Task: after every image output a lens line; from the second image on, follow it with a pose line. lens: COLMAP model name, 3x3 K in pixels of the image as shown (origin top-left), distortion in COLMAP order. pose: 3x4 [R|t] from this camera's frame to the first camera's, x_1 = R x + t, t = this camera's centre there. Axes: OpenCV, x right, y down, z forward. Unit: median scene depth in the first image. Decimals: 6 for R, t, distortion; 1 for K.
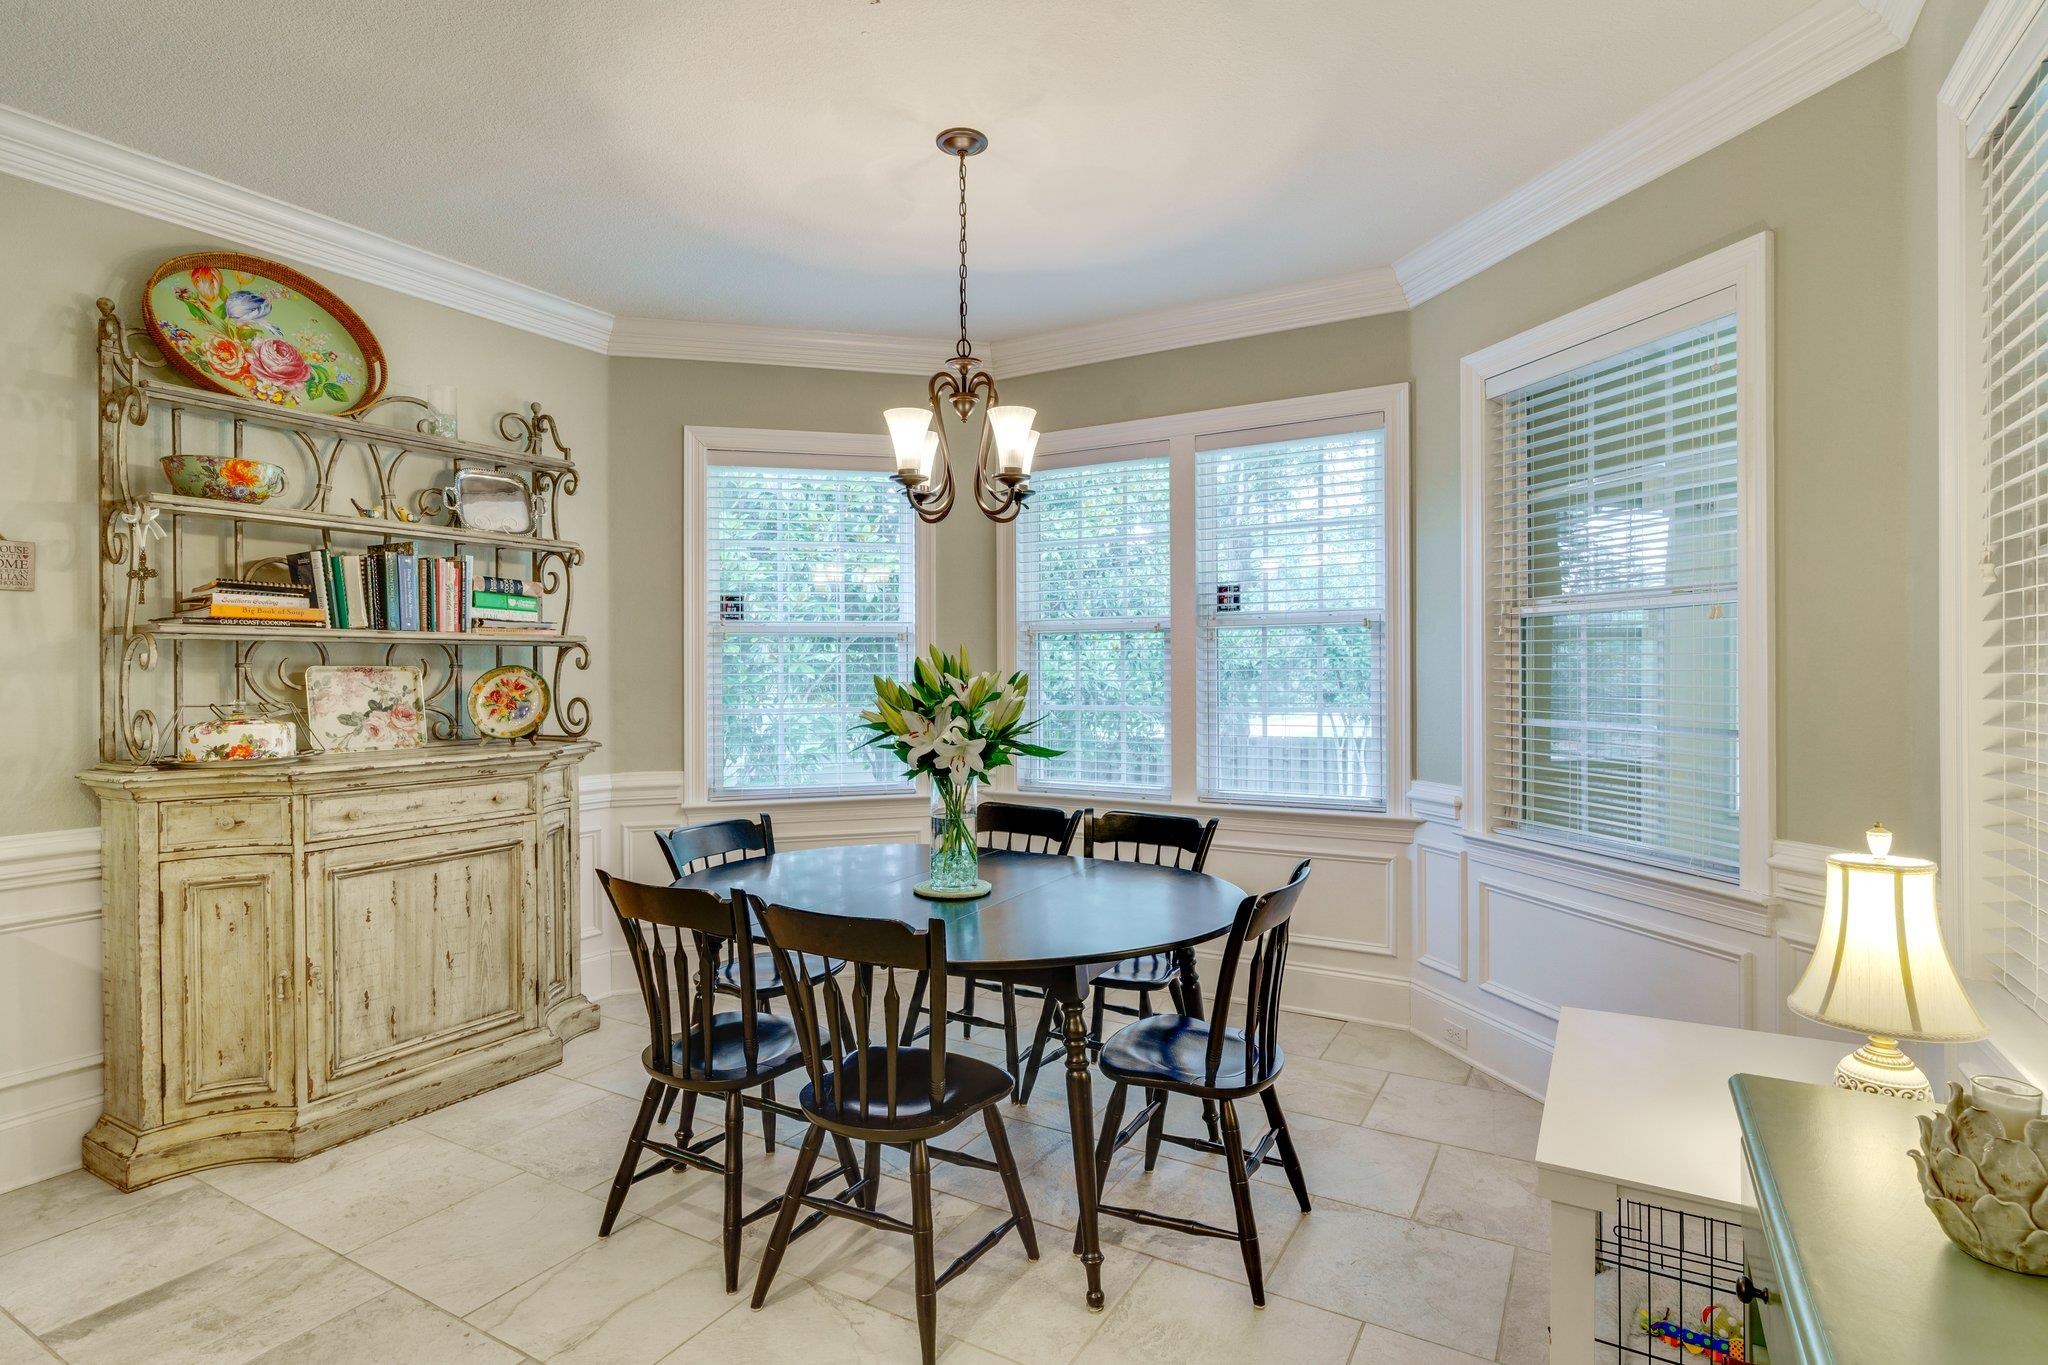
lens RADIAL K [[1024.2, 0, 1024.3], [0, 1024.2, 677.4], [0, 0, 1]] dist [0.004236, -0.002282]
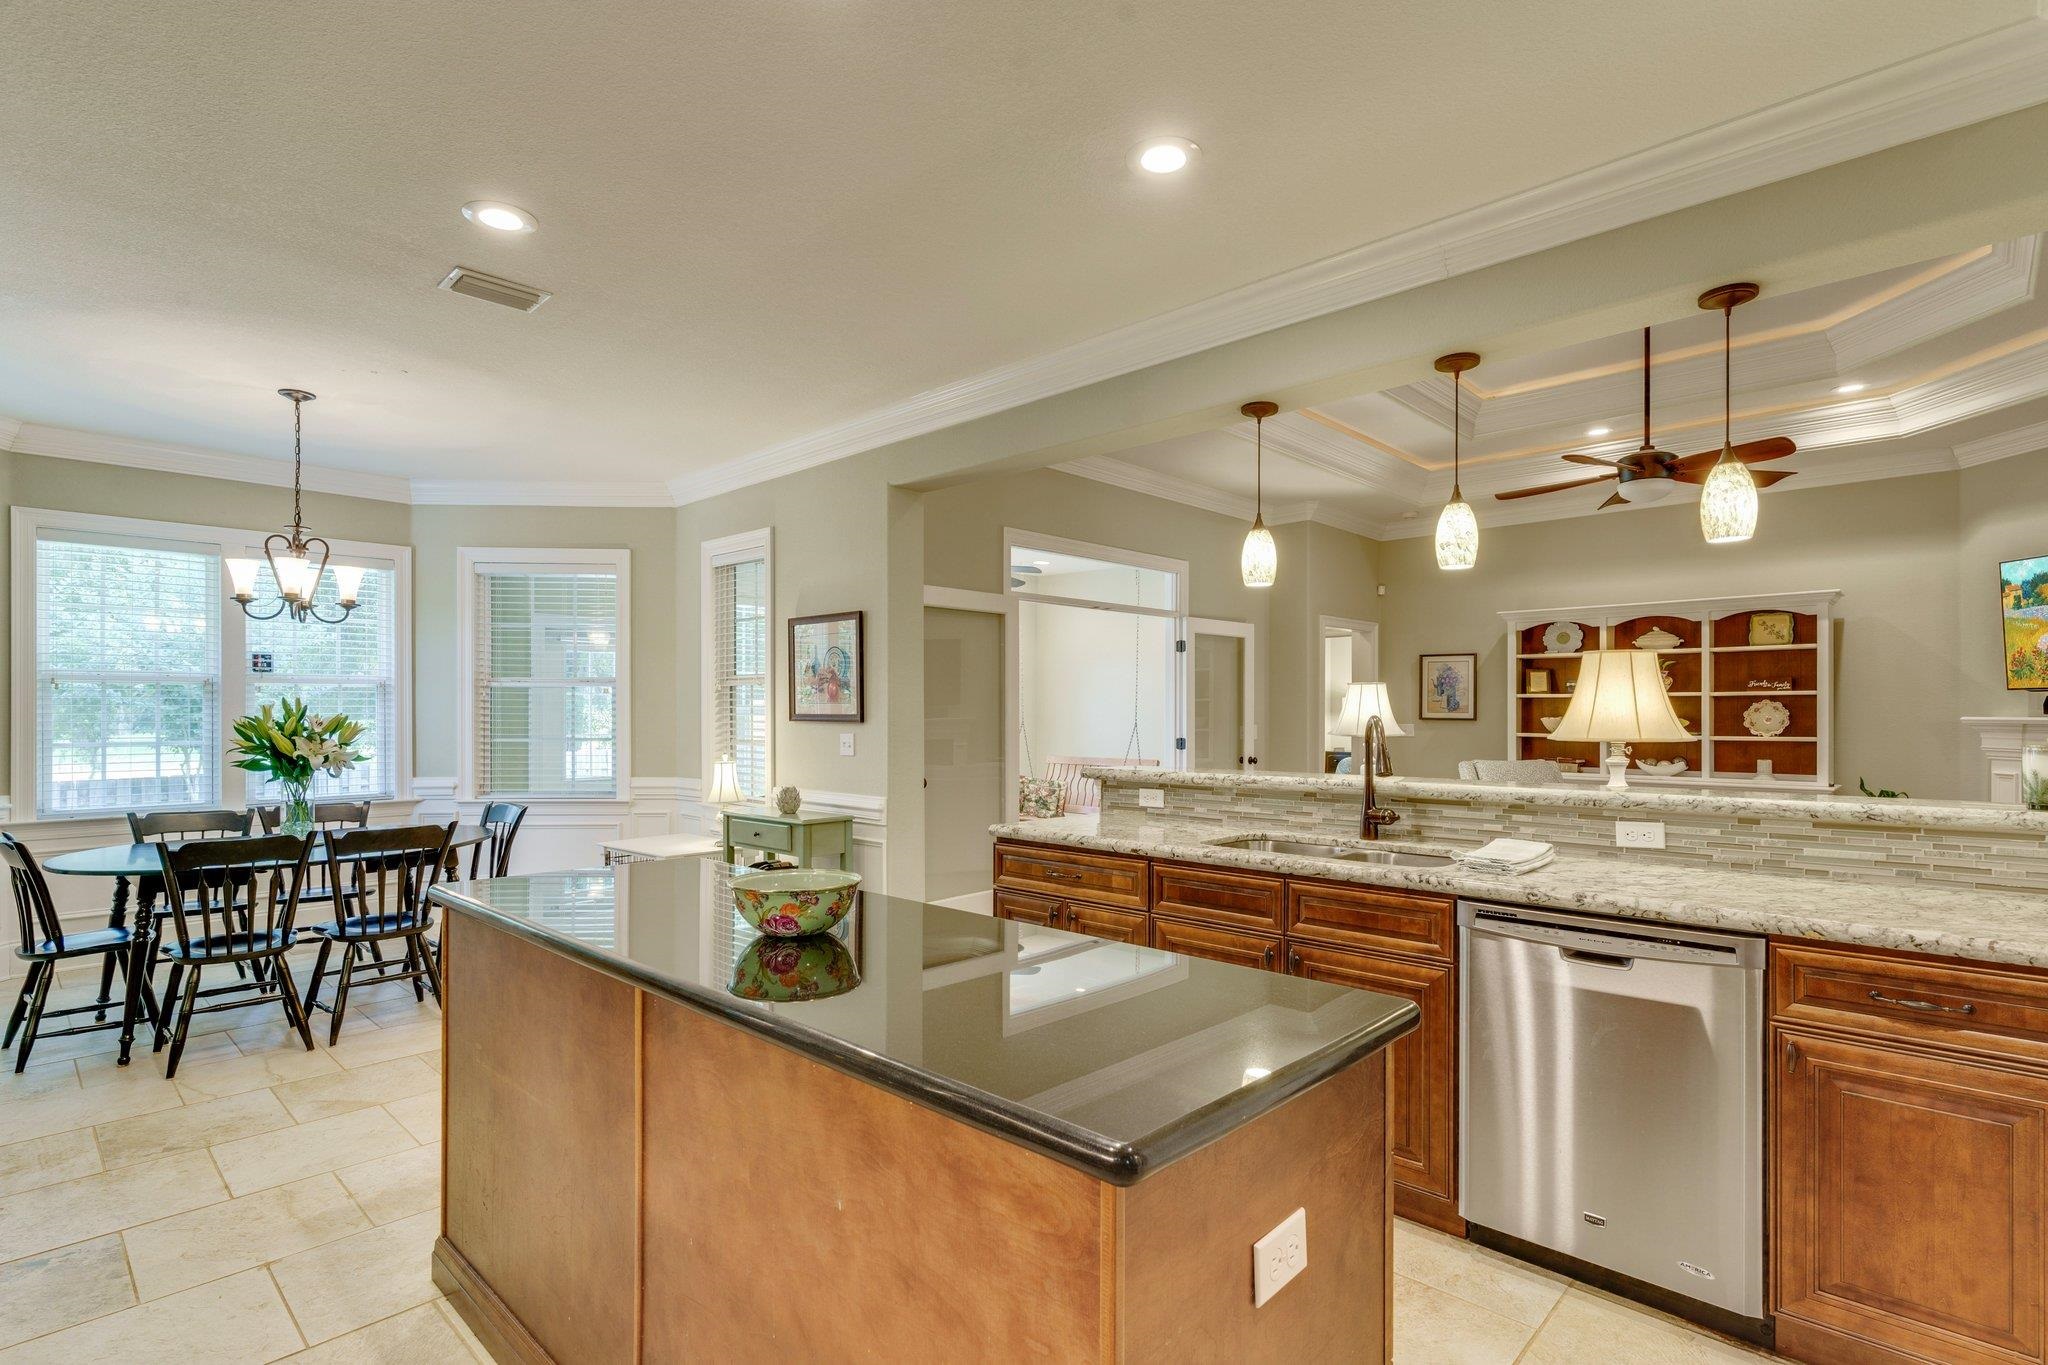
lens RADIAL K [[990.3, 0, 1015.6], [0, 990.3, 715.2], [0, 0, 1]] dist [0.003152, -0.000984]
pose [[0.230296, 0.002791, 0.973117, -1.101900], [0.004916, 0.999980, -0.004032, 0.007218], [-0.973108, 0.005713, 0.230277, -0.408716]]
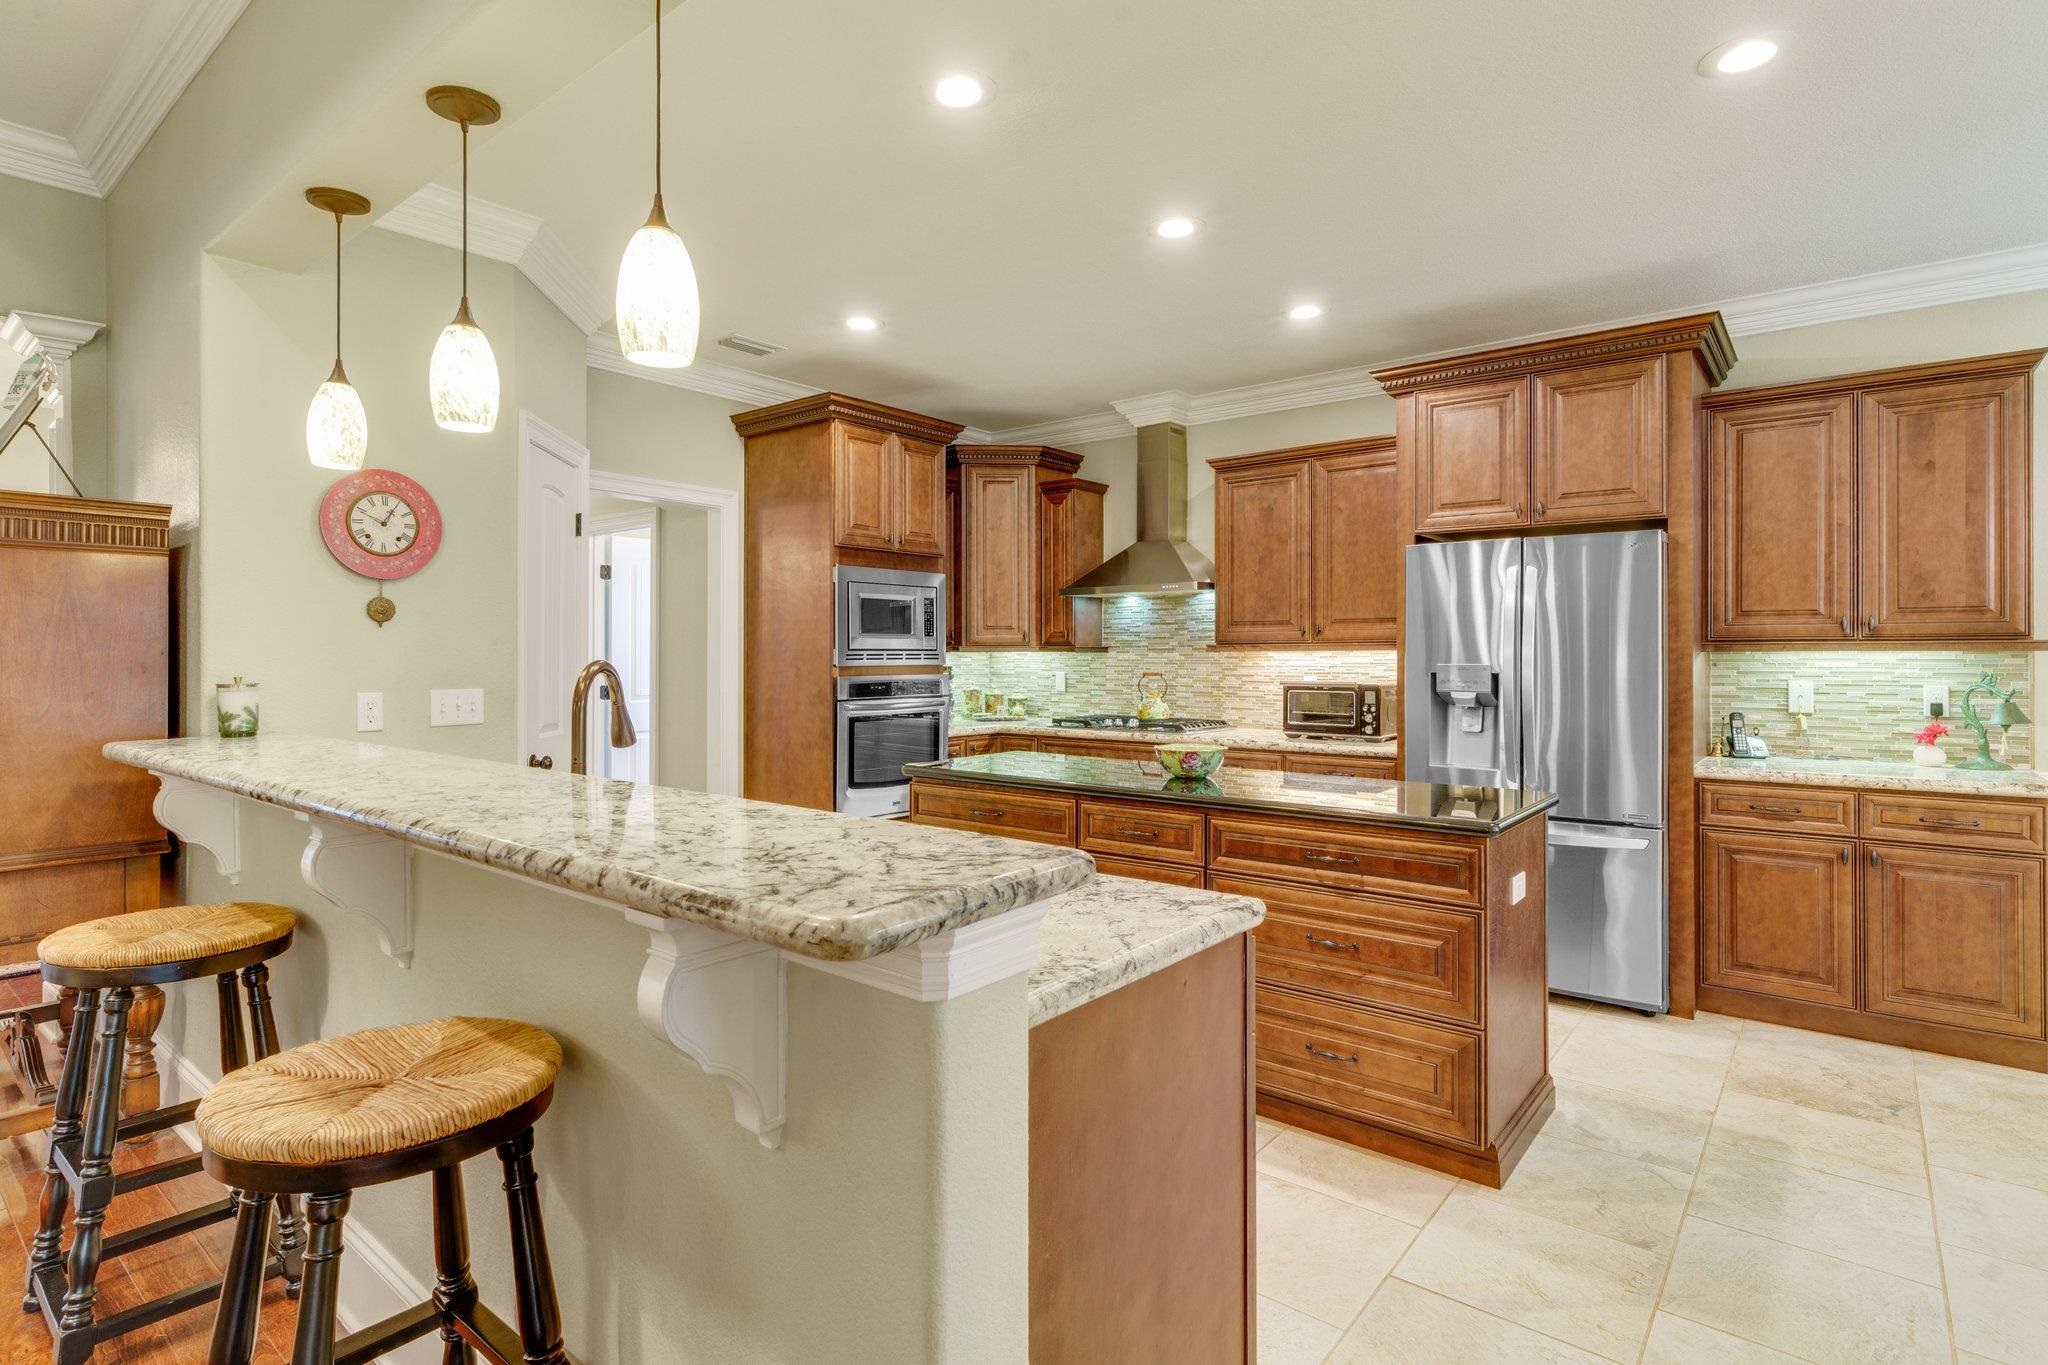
lens RADIAL K [[1024.2, 0, 1025.3], [0, 1024.2, 651.8], [0, 0, 1]] dist [0.004236, -0.002282]
pose [[-0.140064, 0.004102, -0.990134, 0.415786], [-0.005826, 0.999971, 0.004967, -0.005266], [0.990125, 0.006464, -0.140036, -0.187724]]
